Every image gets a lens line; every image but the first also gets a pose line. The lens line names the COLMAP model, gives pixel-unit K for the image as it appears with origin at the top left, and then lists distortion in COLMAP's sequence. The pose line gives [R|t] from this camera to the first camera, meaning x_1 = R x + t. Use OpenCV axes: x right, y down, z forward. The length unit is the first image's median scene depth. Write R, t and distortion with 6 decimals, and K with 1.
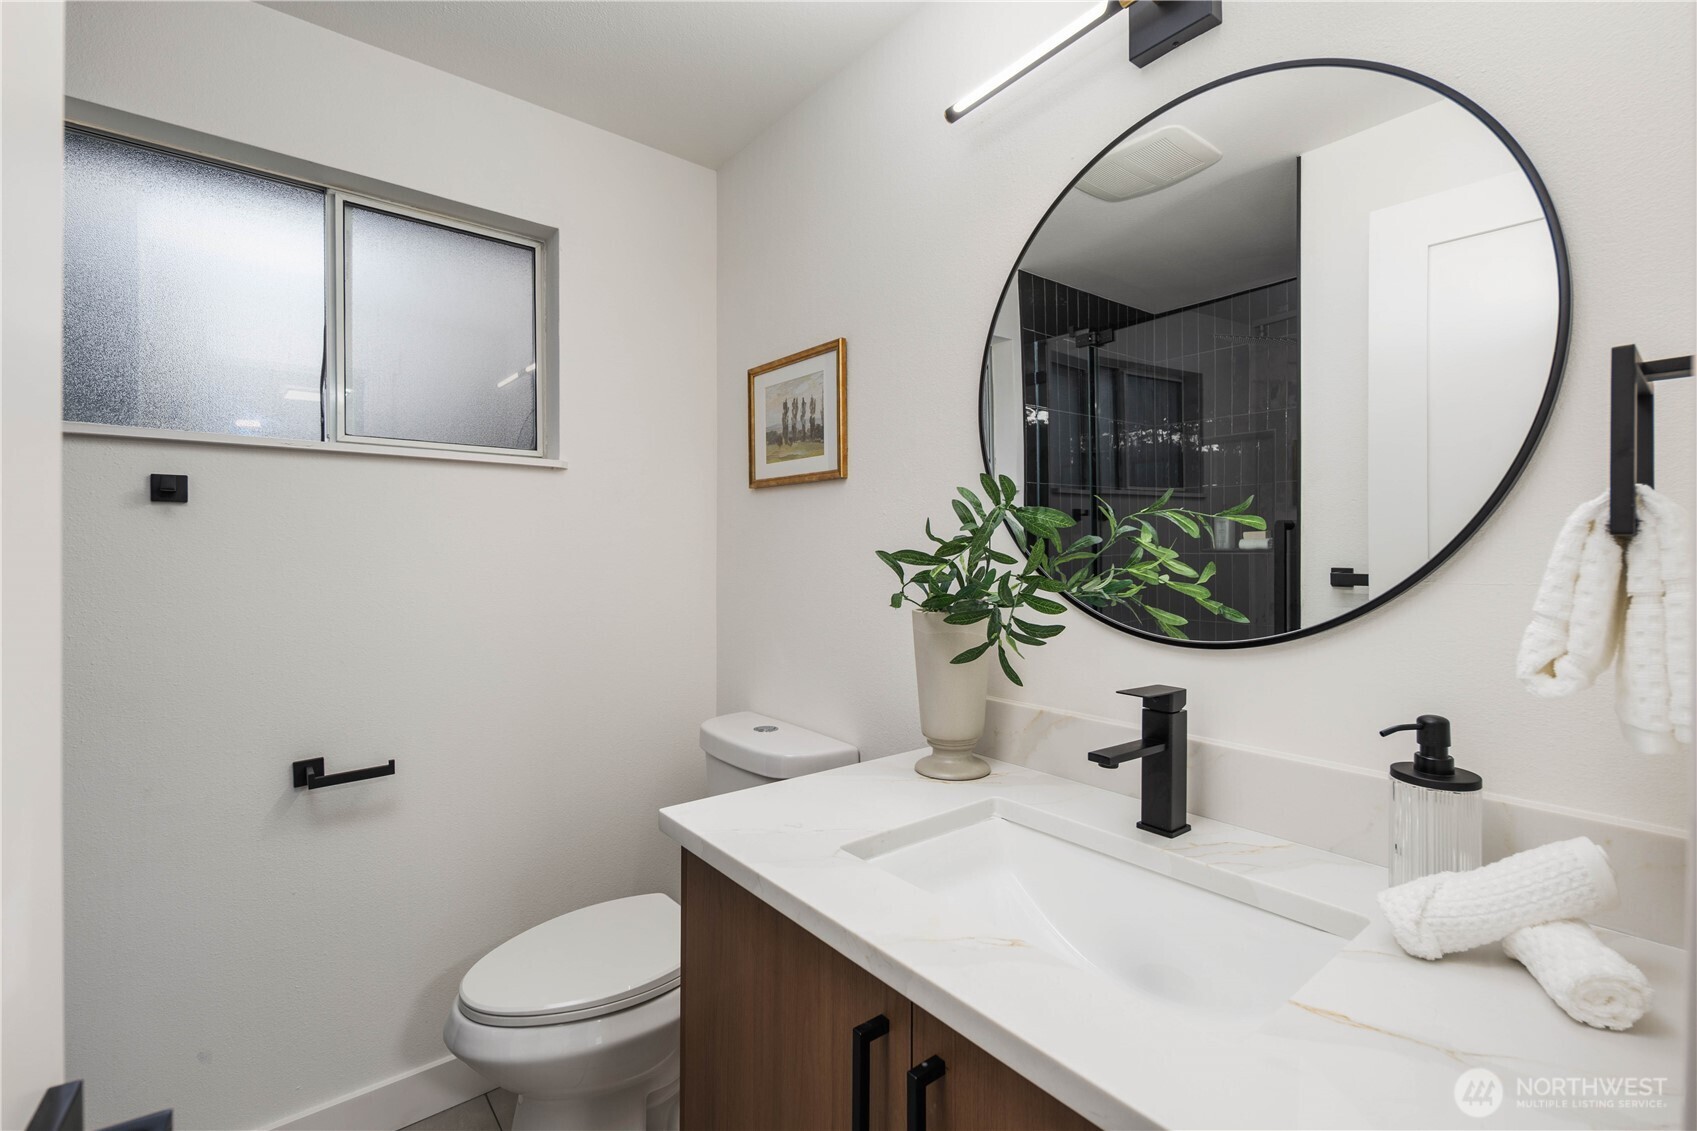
lens RADIAL K [[741.9, 0, 847.8], [0, 741.9, 550.1], [0, 0, 1]] dist [0.002016, -0.000431]
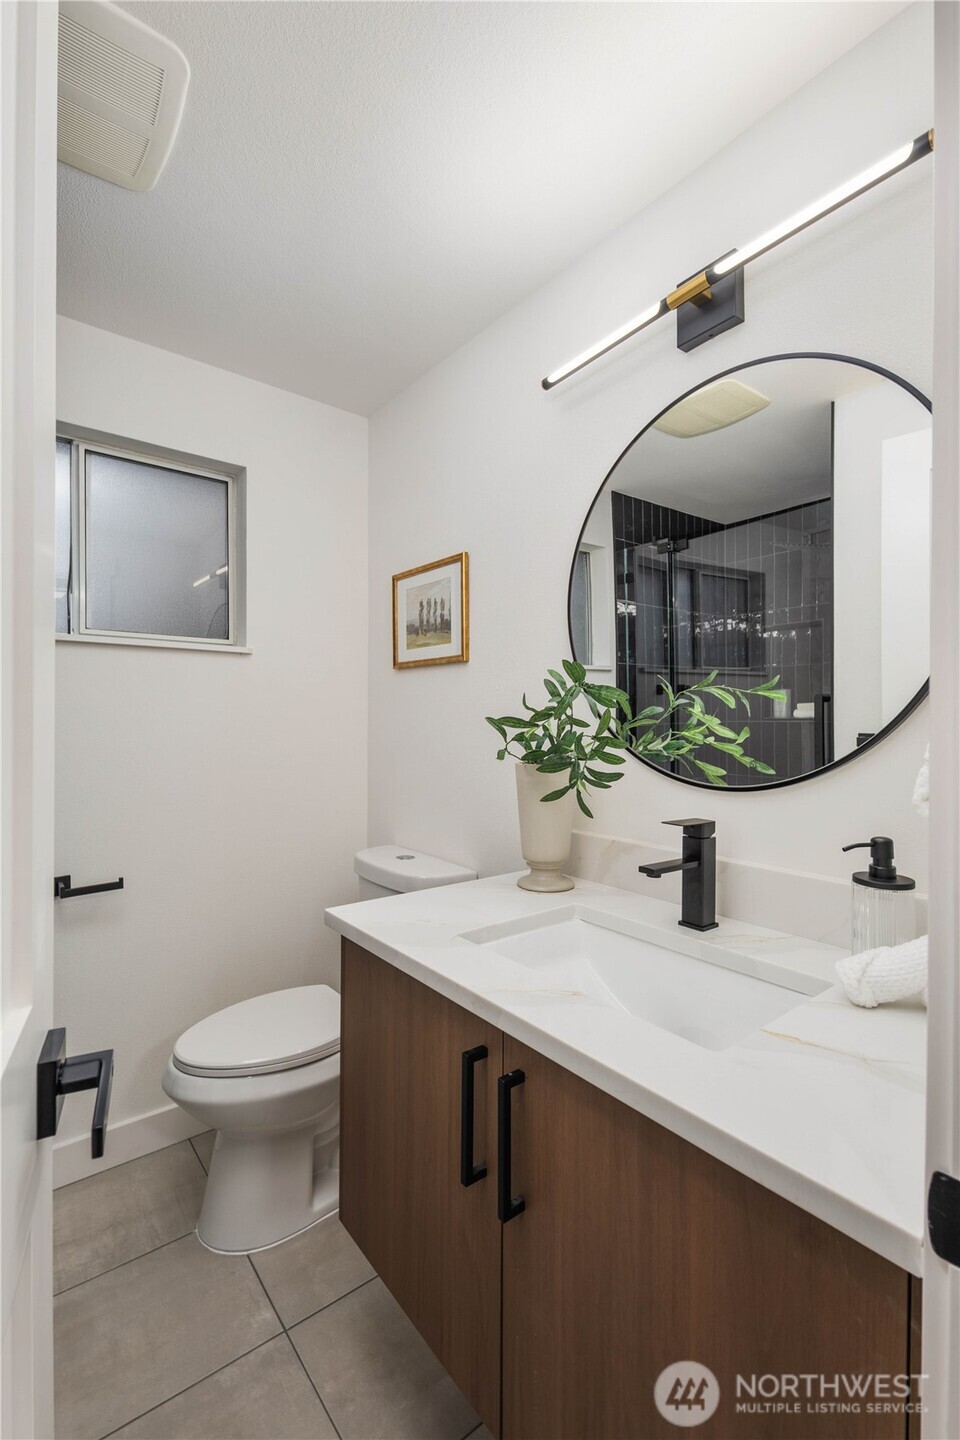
lens RADIAL K [[623.2, 0, 440.8], [0, 623.2, 722.8], [0, 0, 1]] dist [-0.000767, 0.000002]
pose [[0.998285, 0.002838, -0.058477, 0.019391], [-0.002436, 0.999973, 0.006936, 0.002378], [0.058495, -0.006782, 0.998265, -0.107208]]
